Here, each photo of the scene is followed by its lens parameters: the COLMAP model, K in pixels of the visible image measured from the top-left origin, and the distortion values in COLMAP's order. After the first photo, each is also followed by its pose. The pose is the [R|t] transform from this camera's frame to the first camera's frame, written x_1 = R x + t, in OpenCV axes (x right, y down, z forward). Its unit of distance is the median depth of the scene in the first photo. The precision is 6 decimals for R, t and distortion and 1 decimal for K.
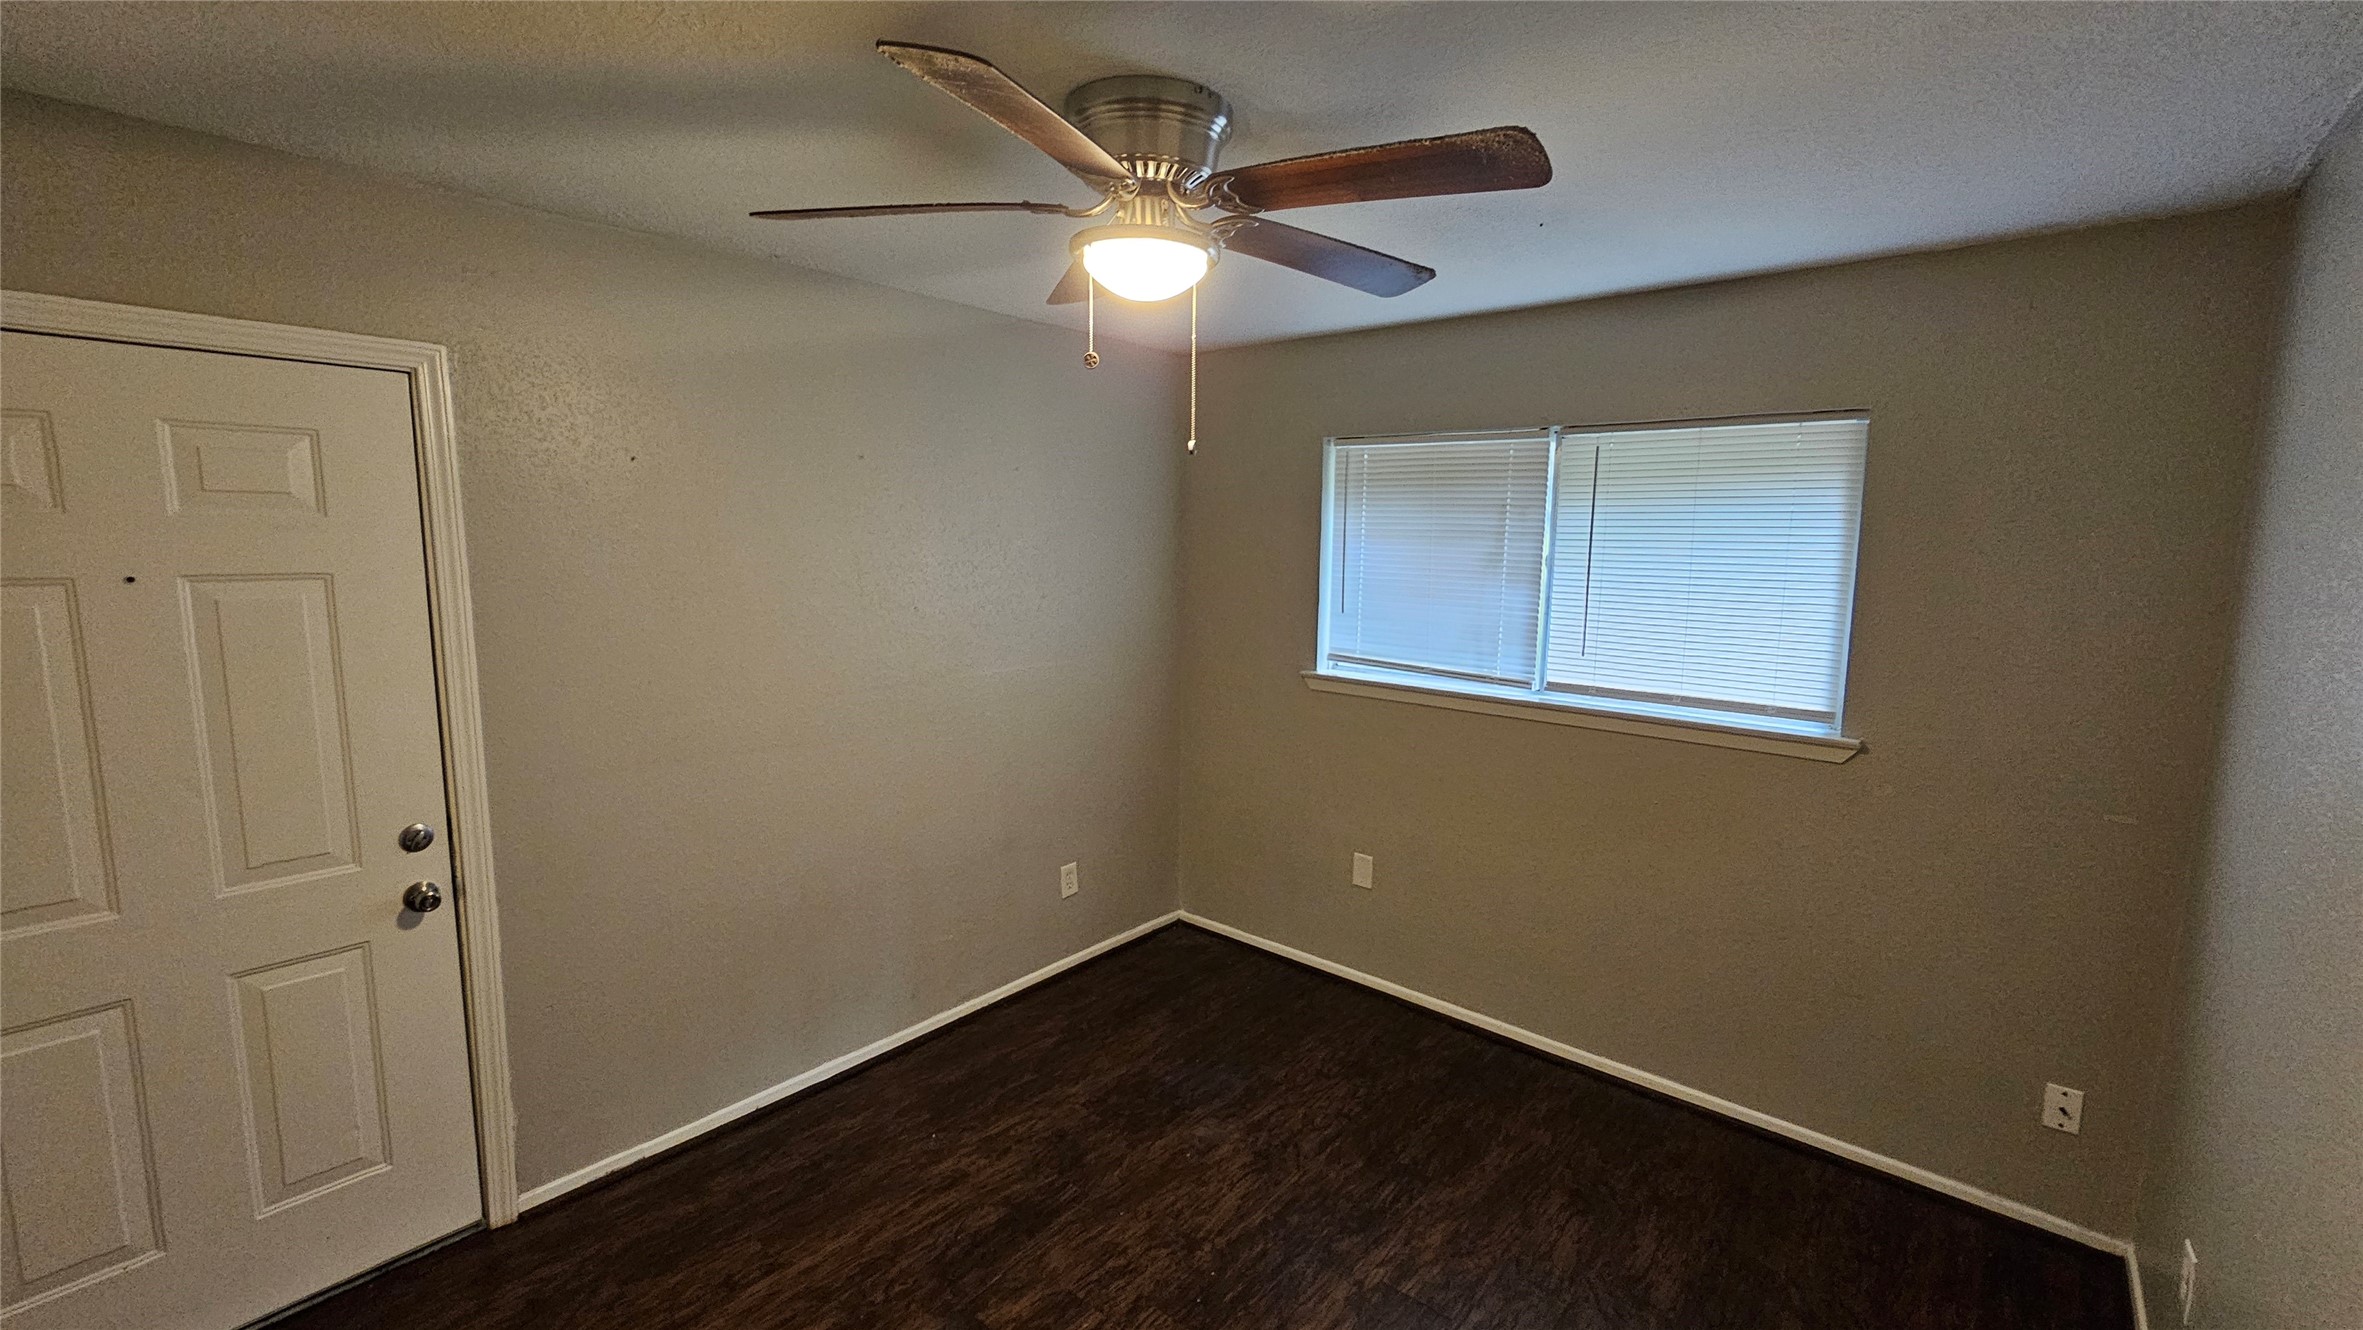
lens RADIAL K [[971.2, 0, 1179.1], [0, 971.2, 660.4], [0, 0, 1]] dist [0.001138, -0.000140]
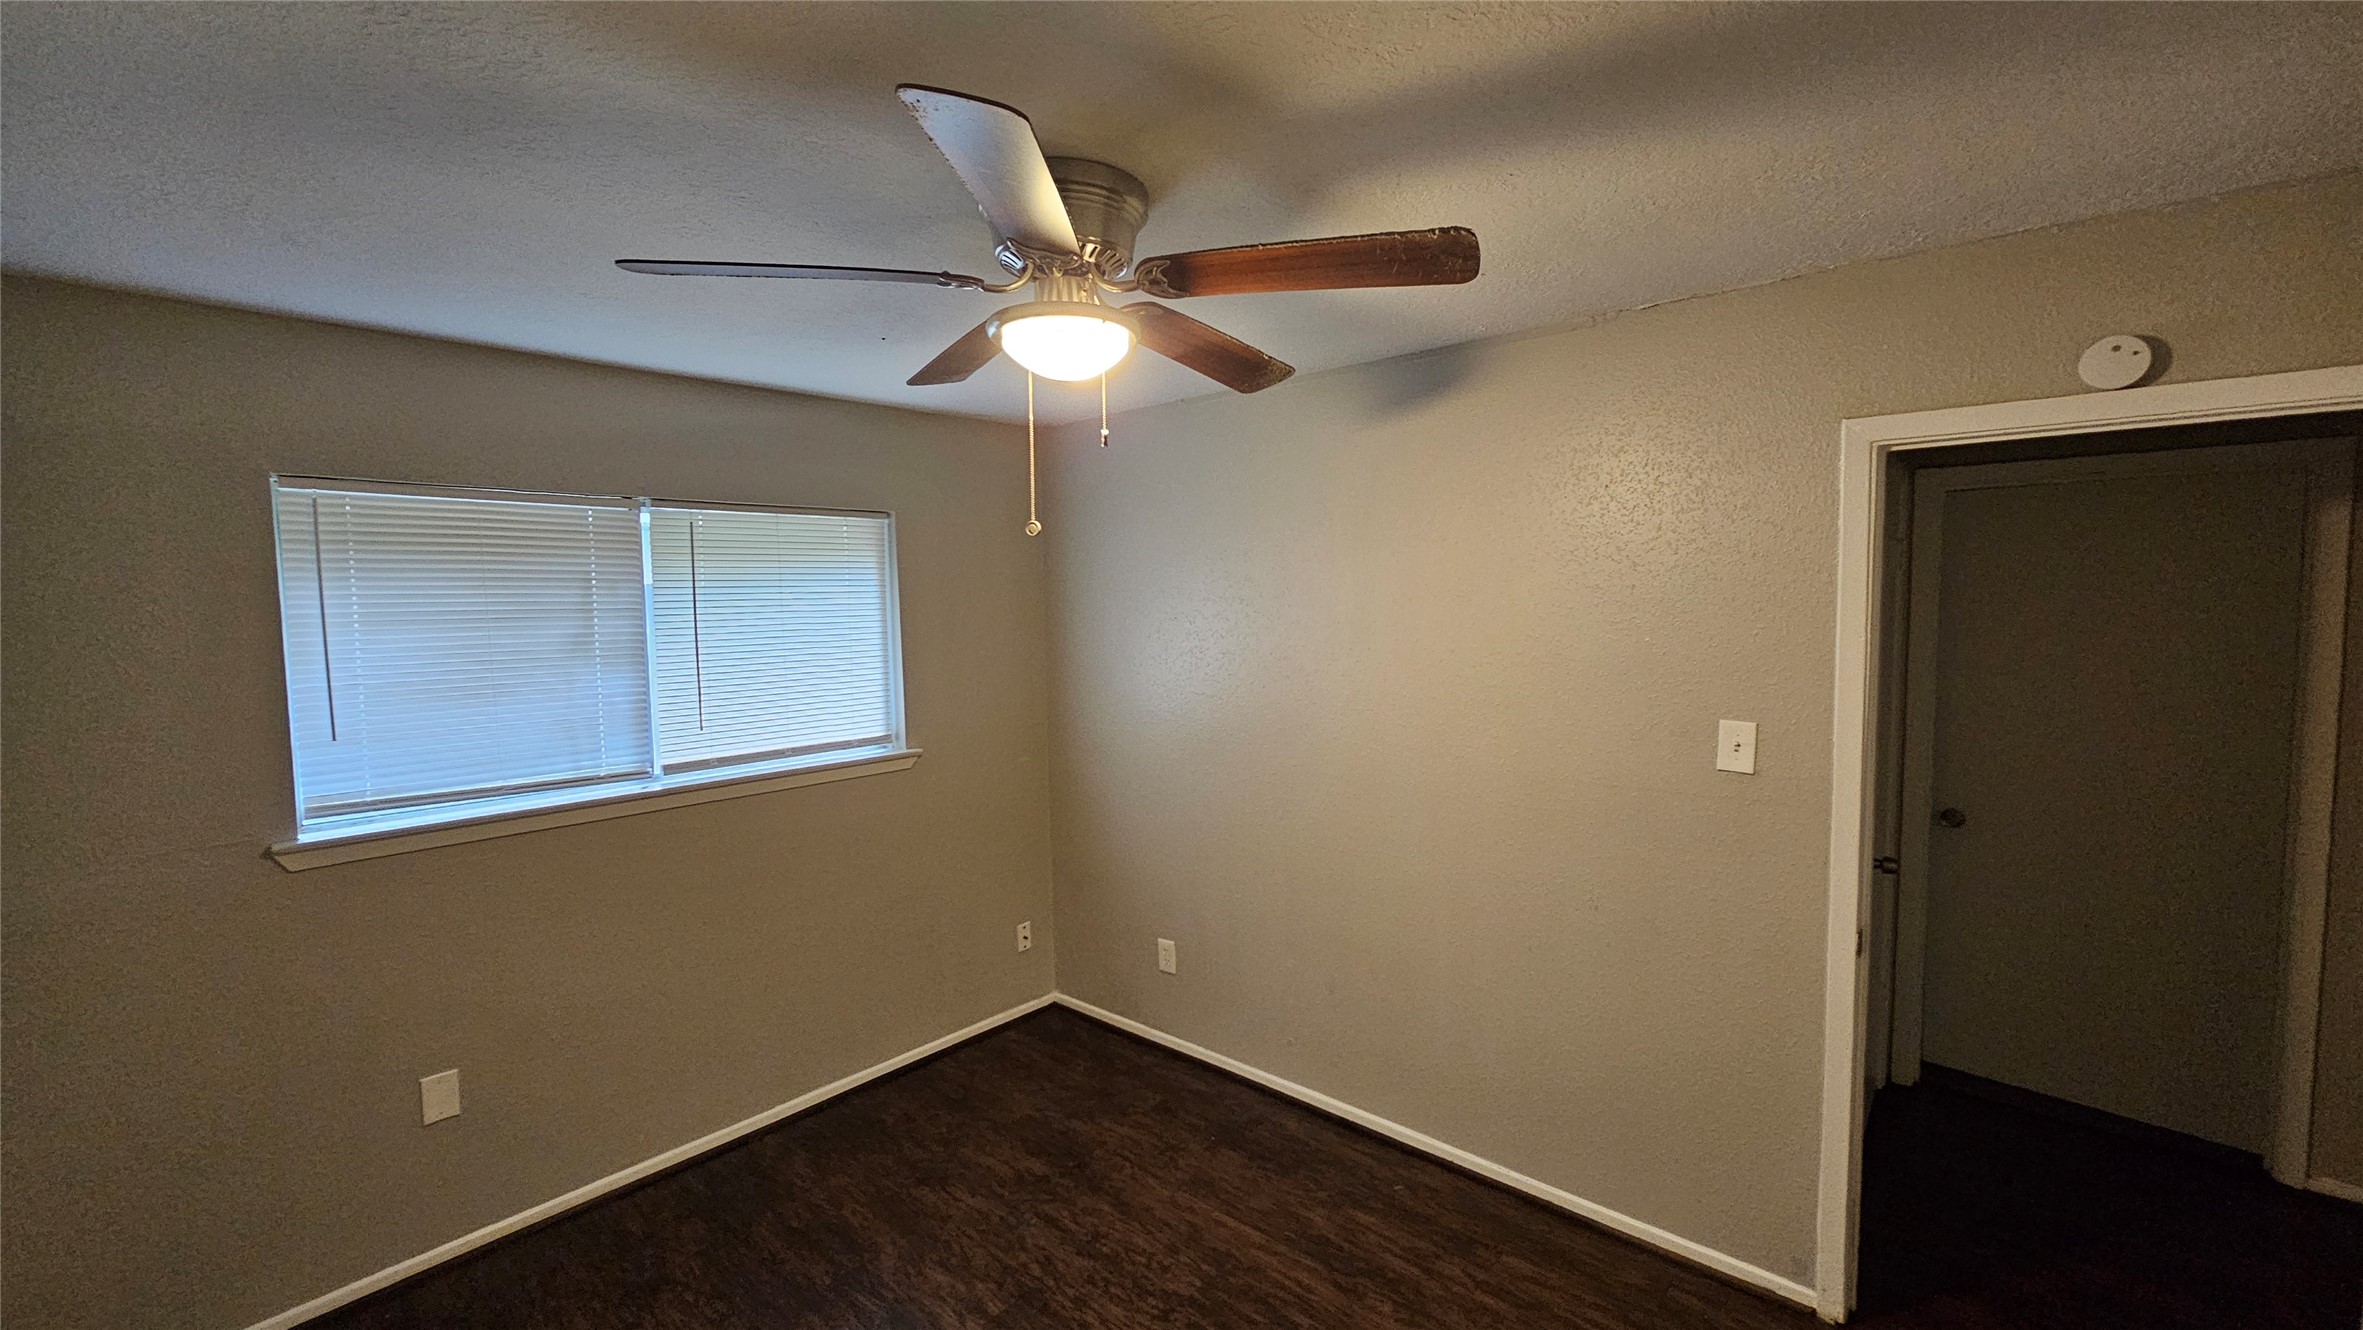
lens RADIAL K [[943.4, 0, 1181.5], [0, 943.4, 665.0], [0, 0, 1]] dist [-0.000348, -0.000042]
pose [[0.026248, -0.086699, 0.995889, -0.511511], [0.153656, 0.984743, 0.081679, -0.072301], [-0.987776, 0.150880, 0.039169, 0.457298]]
